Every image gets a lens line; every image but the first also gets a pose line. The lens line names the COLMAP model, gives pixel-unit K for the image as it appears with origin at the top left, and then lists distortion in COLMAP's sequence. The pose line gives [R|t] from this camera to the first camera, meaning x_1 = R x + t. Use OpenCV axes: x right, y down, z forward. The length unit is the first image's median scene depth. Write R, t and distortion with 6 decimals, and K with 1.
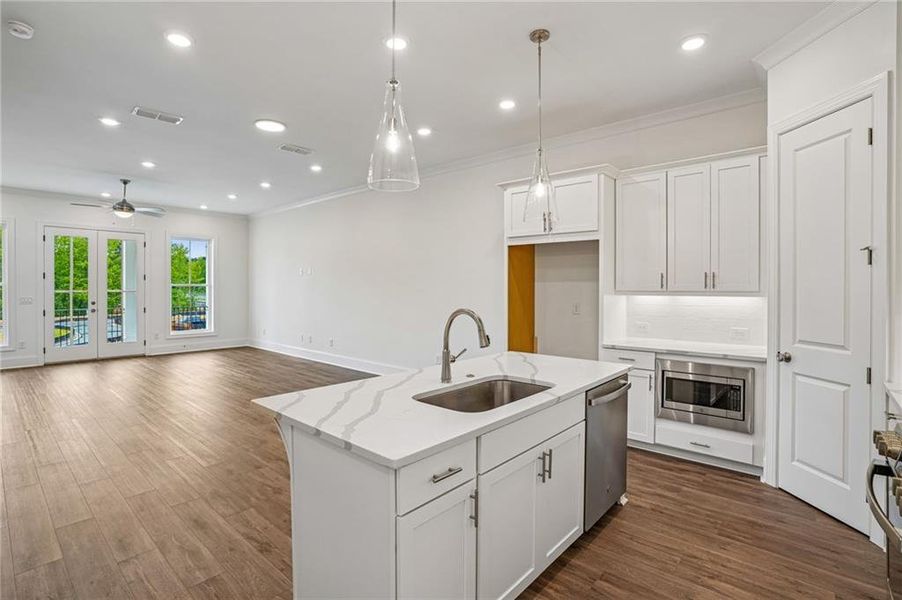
lens RADIAL K [[432.0, 0, 444.9], [0, 432.0, 292.1], [0, 0, 1]] dist [-0.057409, 0.019626]
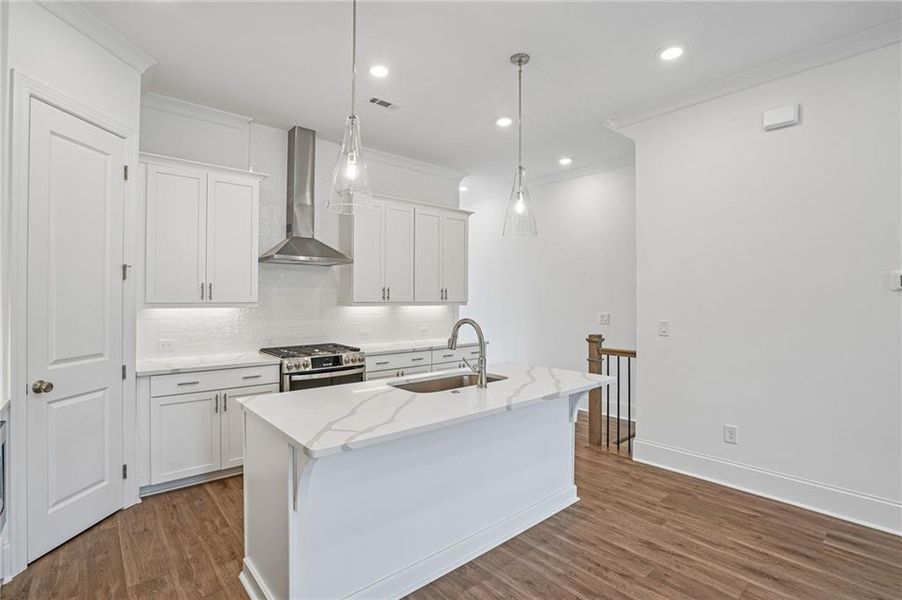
lens RADIAL K [[427.8, 0, 441.8], [0, 427.8, 299.1], [0, 0, 1]] dist [-0.050368, 0.017120]
pose [[-0.990150, -0.005864, 0.139889, -0.029246], [-0.004415, 0.999933, 0.010662, -0.016334], [-0.139942, 0.009940, -0.990110, 1.313208]]
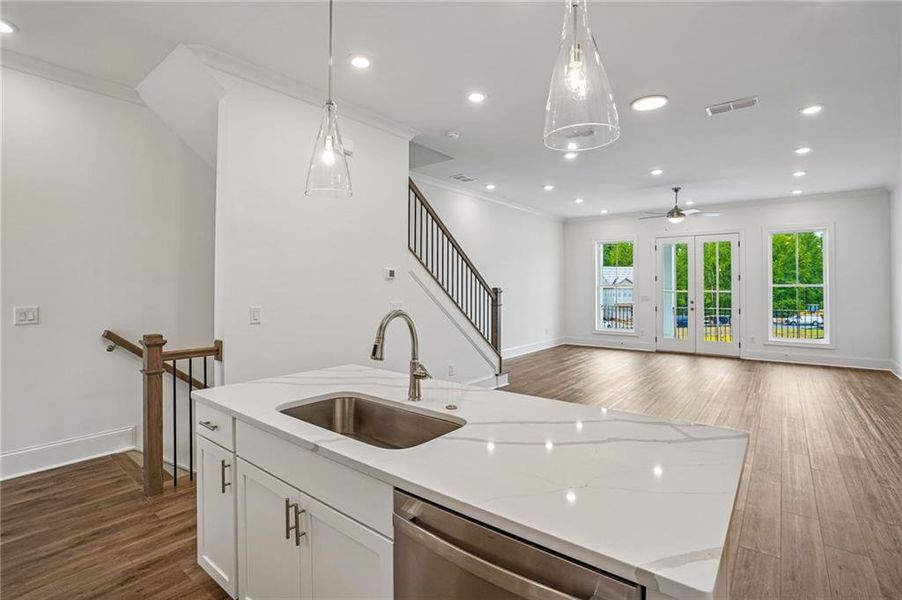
lens RADIAL K [[429.3, 0, 445.7], [0, 429.3, 282.1], [0, 0, 1]] dist [-0.051844, 0.019138]
pose [[0.050133, -0.016562, -0.998605, 0.516601], [-0.011037, 0.999792, -0.017136, -0.001062], [0.998682, 0.011880, 0.049940, 0.643272]]
